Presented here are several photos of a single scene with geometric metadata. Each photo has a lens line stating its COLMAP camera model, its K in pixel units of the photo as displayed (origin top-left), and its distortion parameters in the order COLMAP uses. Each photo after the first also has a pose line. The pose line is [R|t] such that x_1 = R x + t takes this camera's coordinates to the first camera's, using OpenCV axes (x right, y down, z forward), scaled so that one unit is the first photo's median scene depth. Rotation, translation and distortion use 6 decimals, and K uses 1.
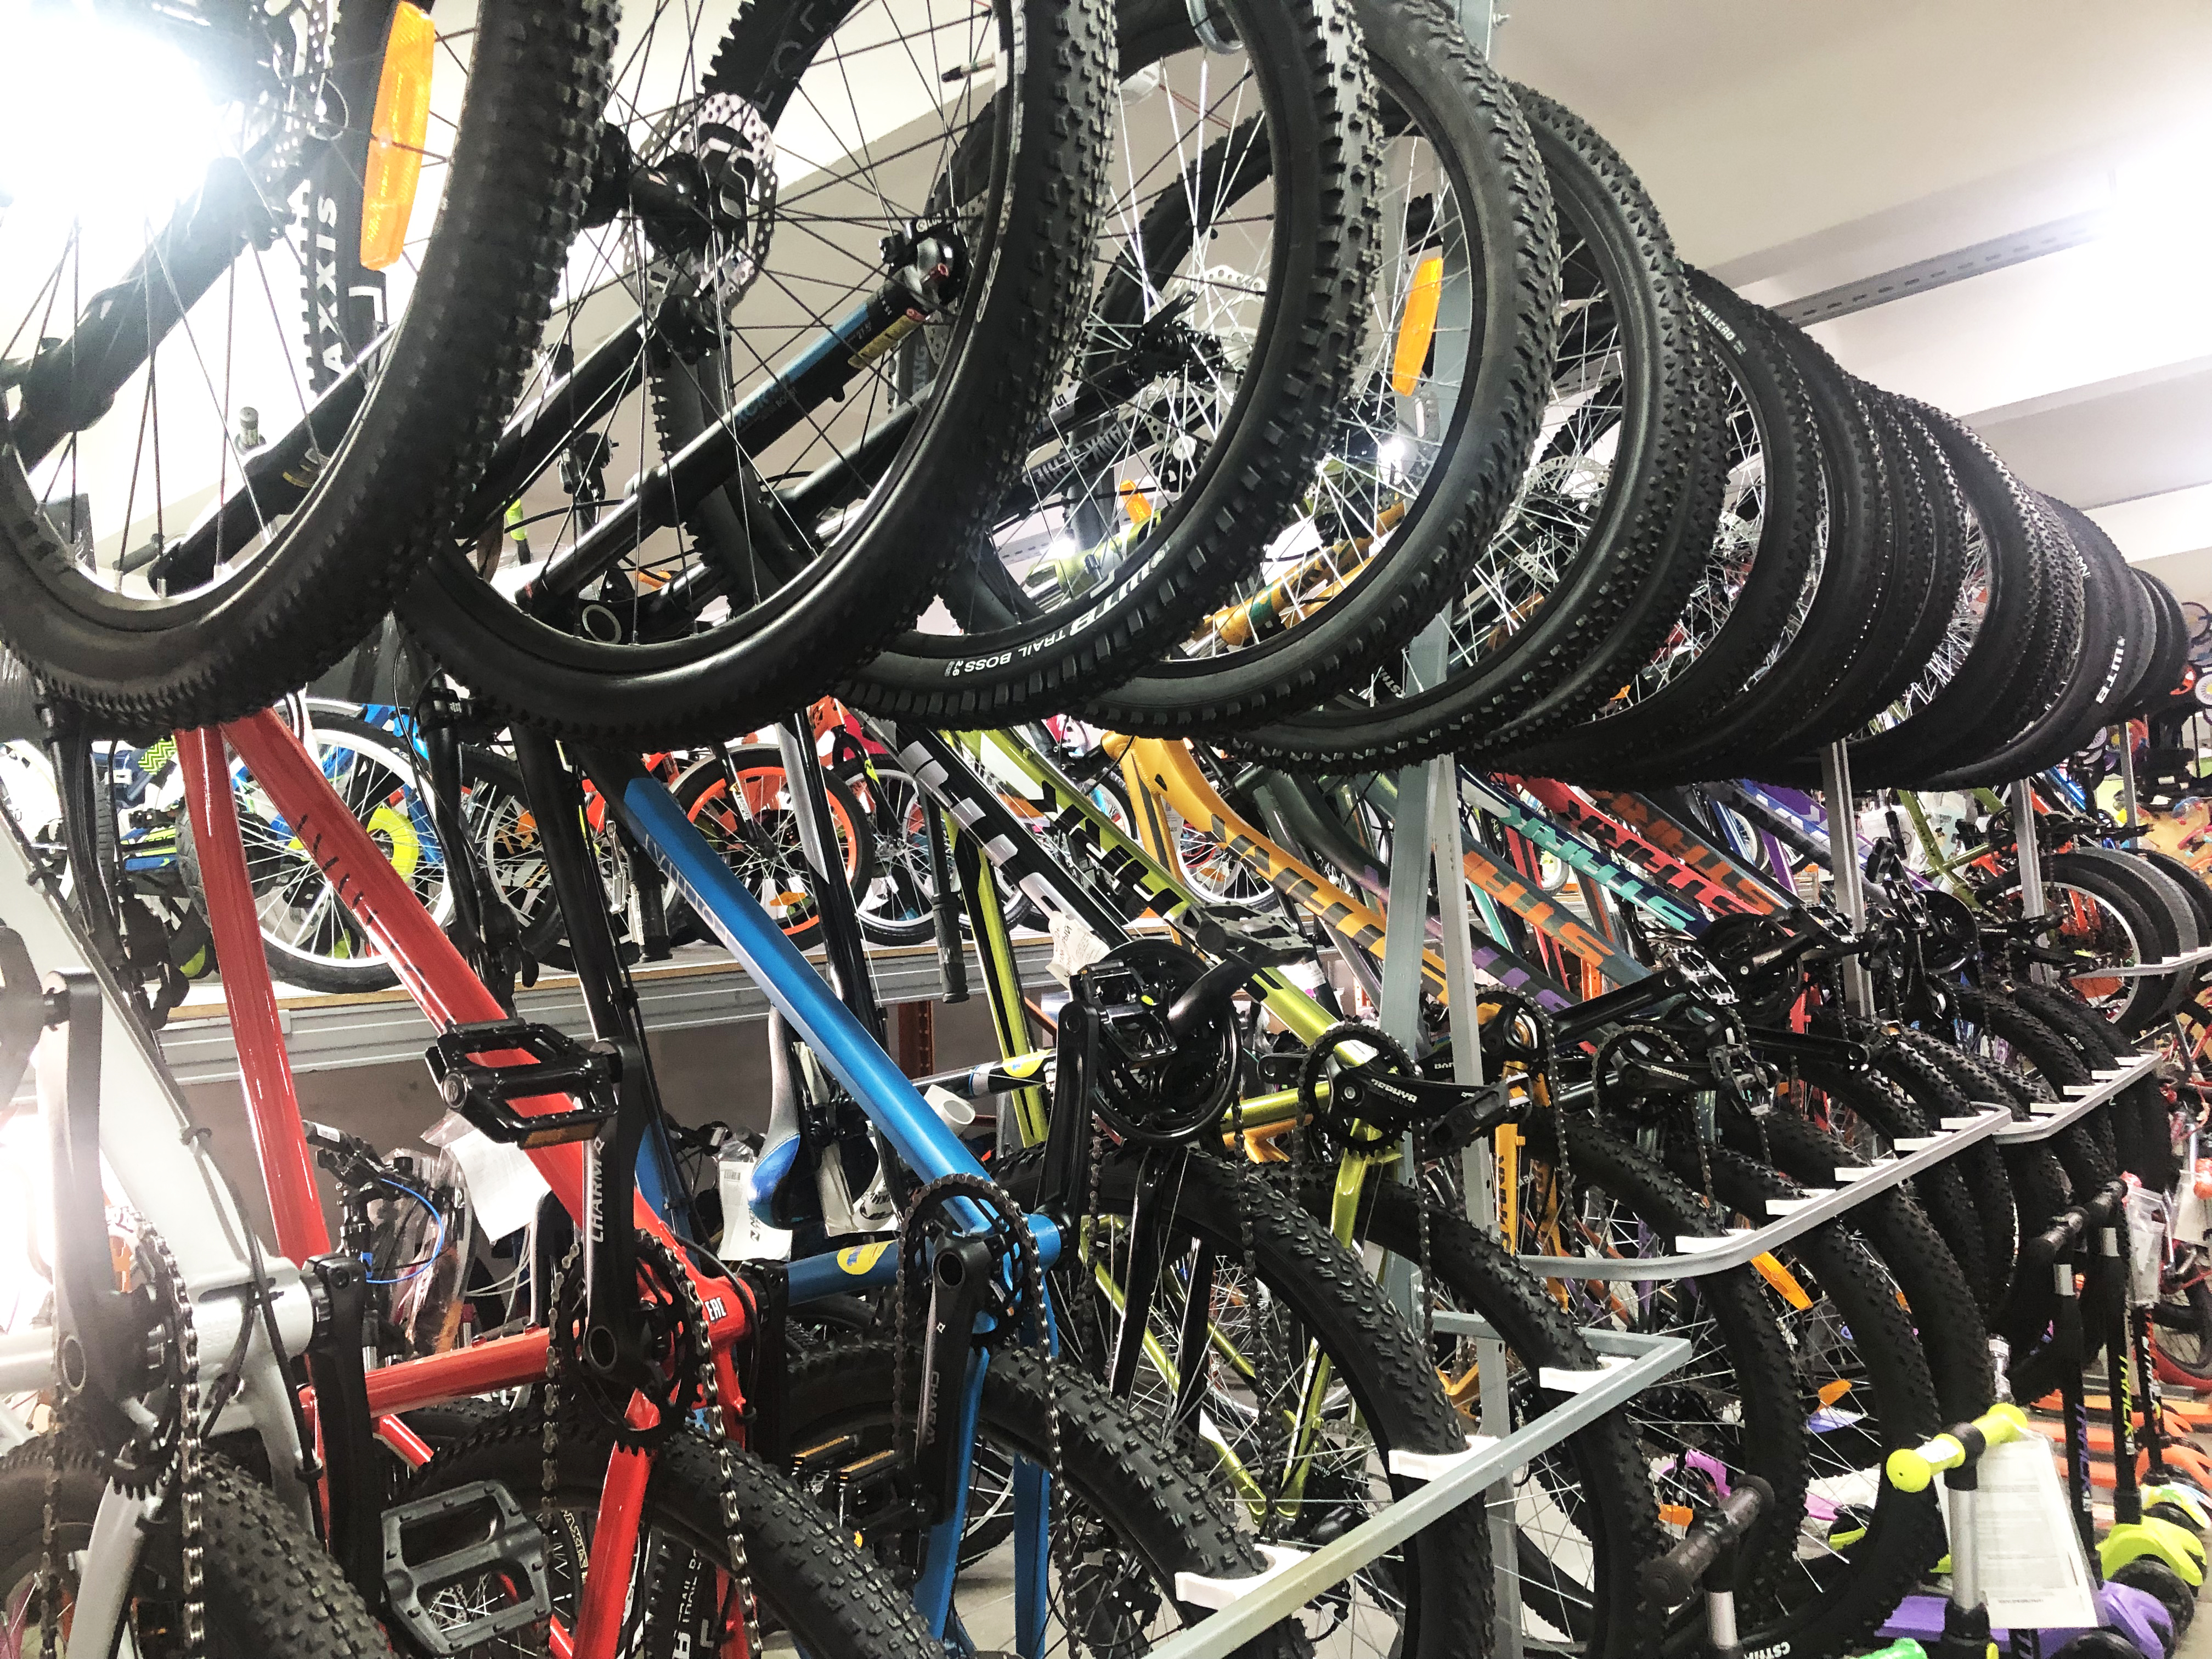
lens RADIAL K [[1825.0, 0, 1106.0], [0, 1825.0, 829.5], [0, 0, 1]] dist [0.018259, 0.003424]
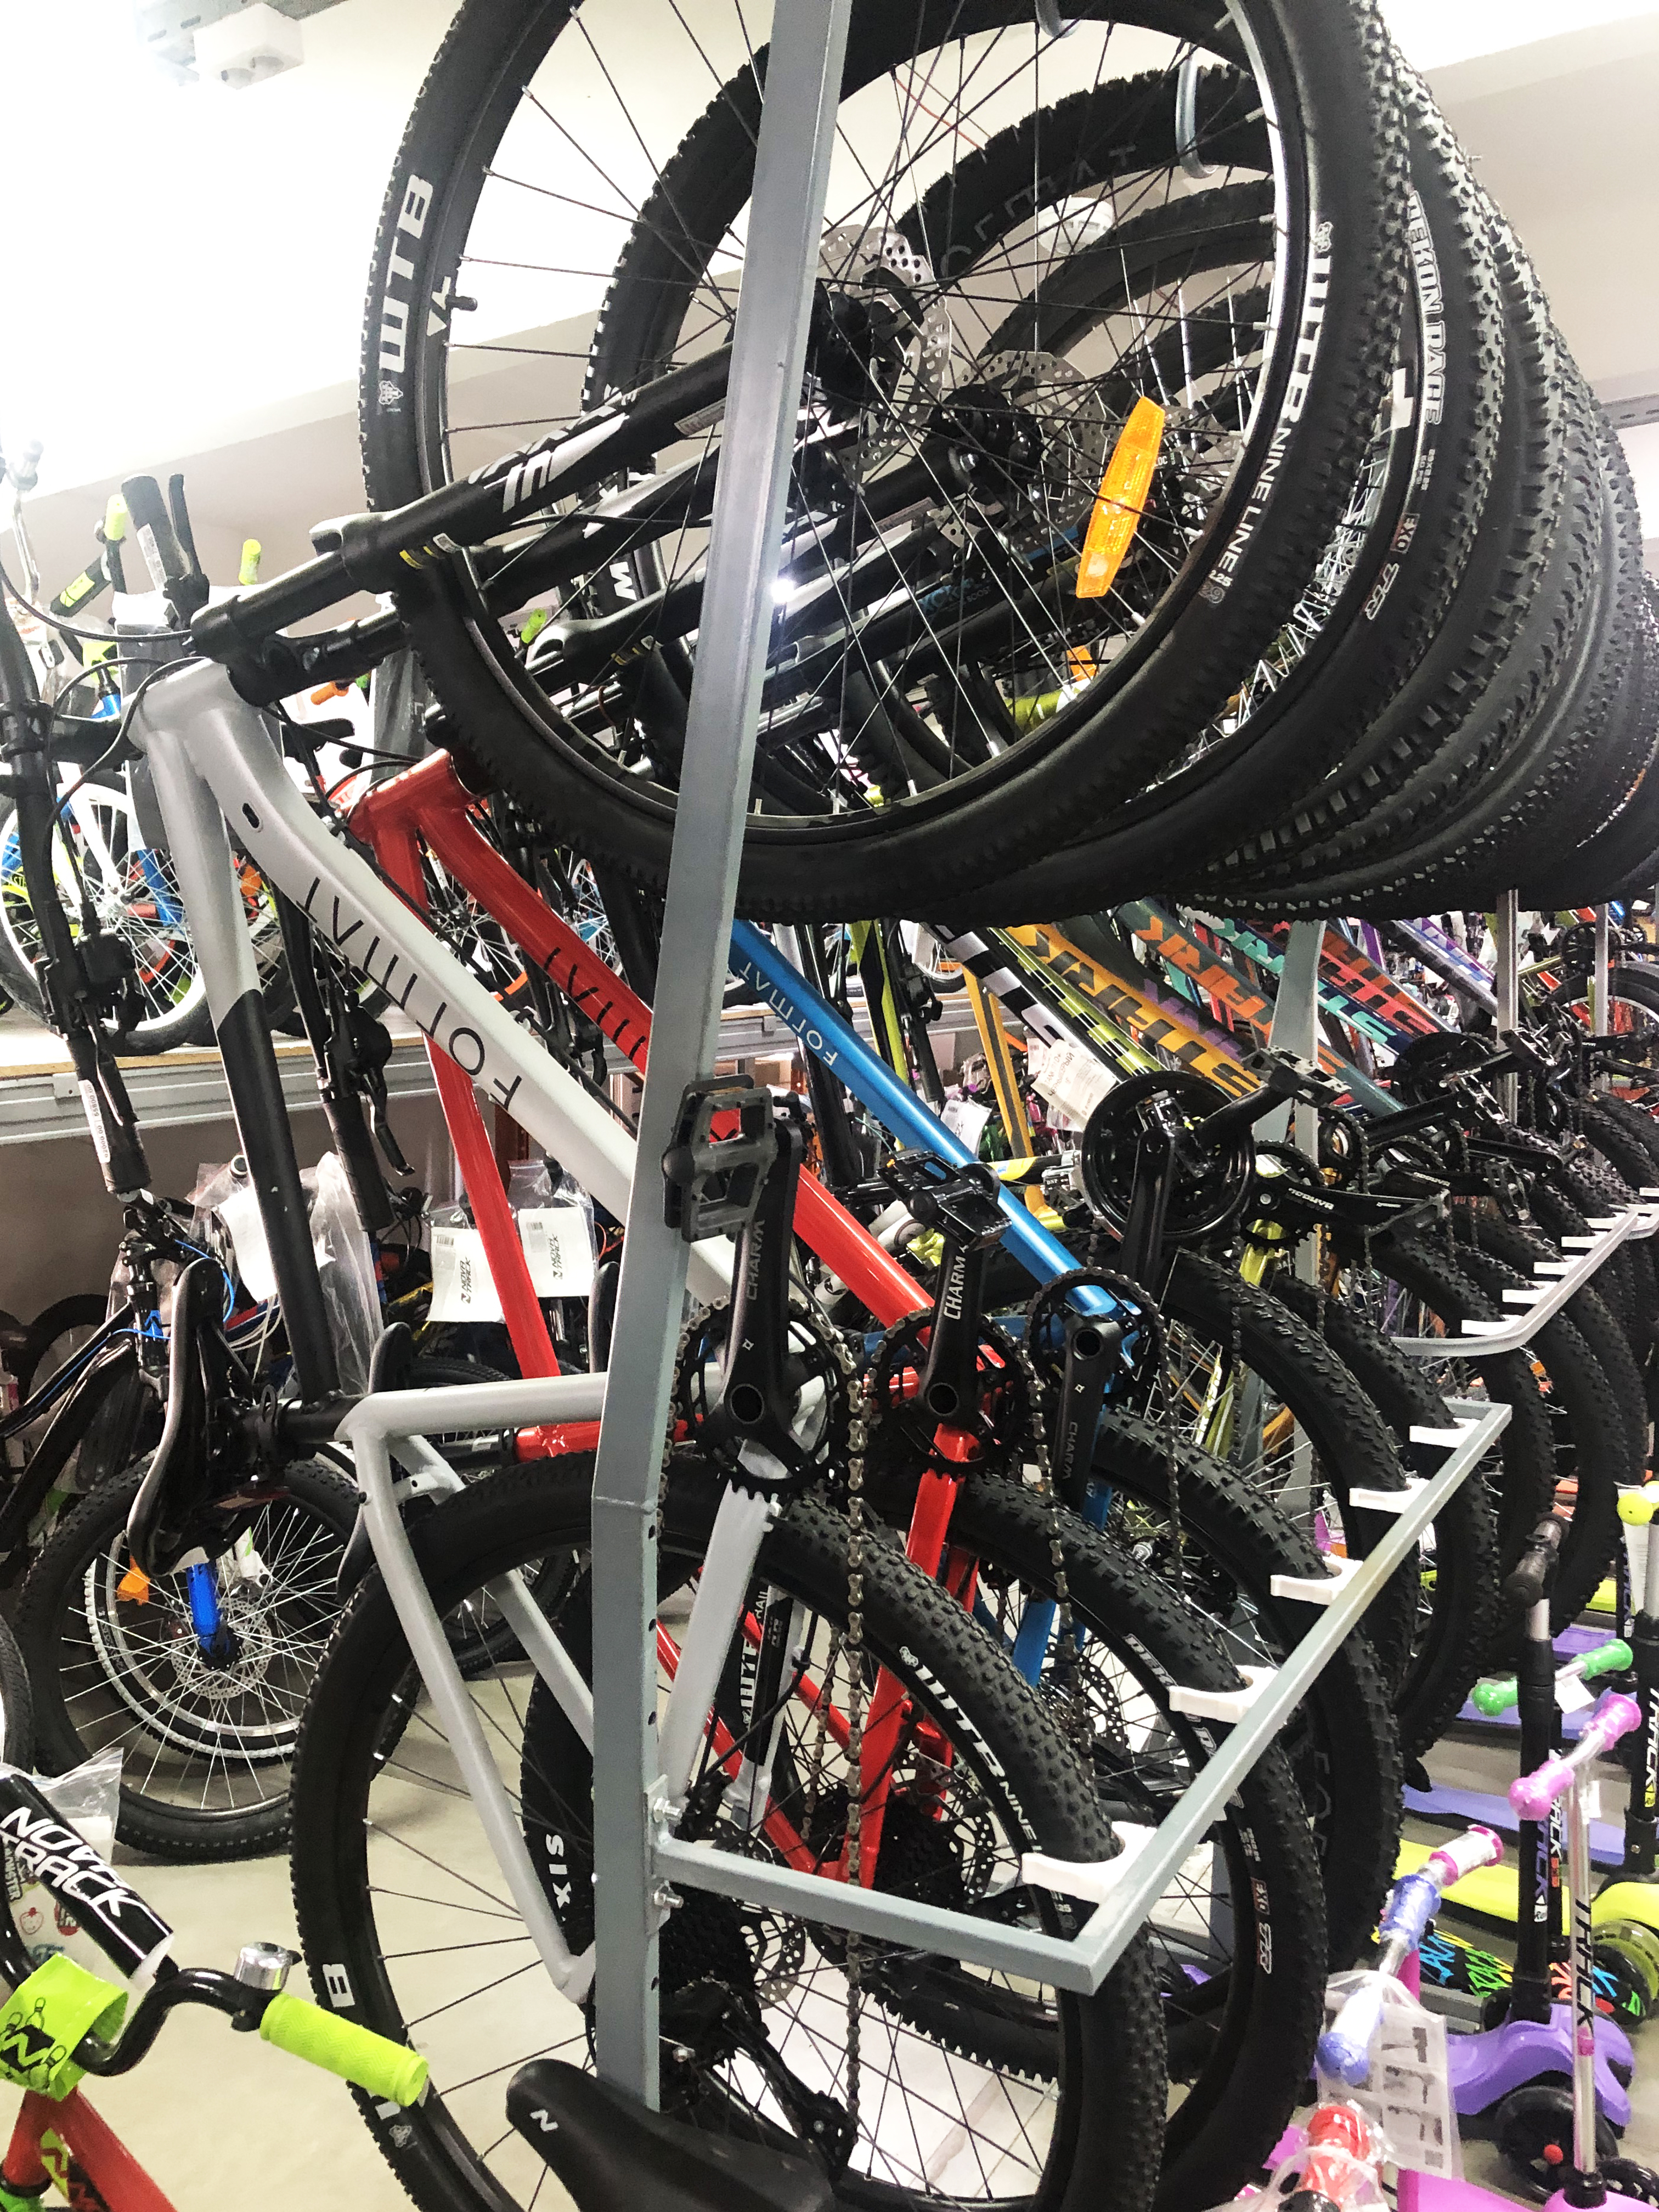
lens RADIAL K [[1861.8, 0, 837.7], [0, 1861.8, 1173.3], [0, 0, 1]] dist [0.008615, -0.012043]
pose [[0.991974, 0.028335, 0.123228, -0.223765], [-0.046546, 0.987963, 0.147520, -0.027966], [-0.117564, -0.152072, 0.981353, -0.109371]]
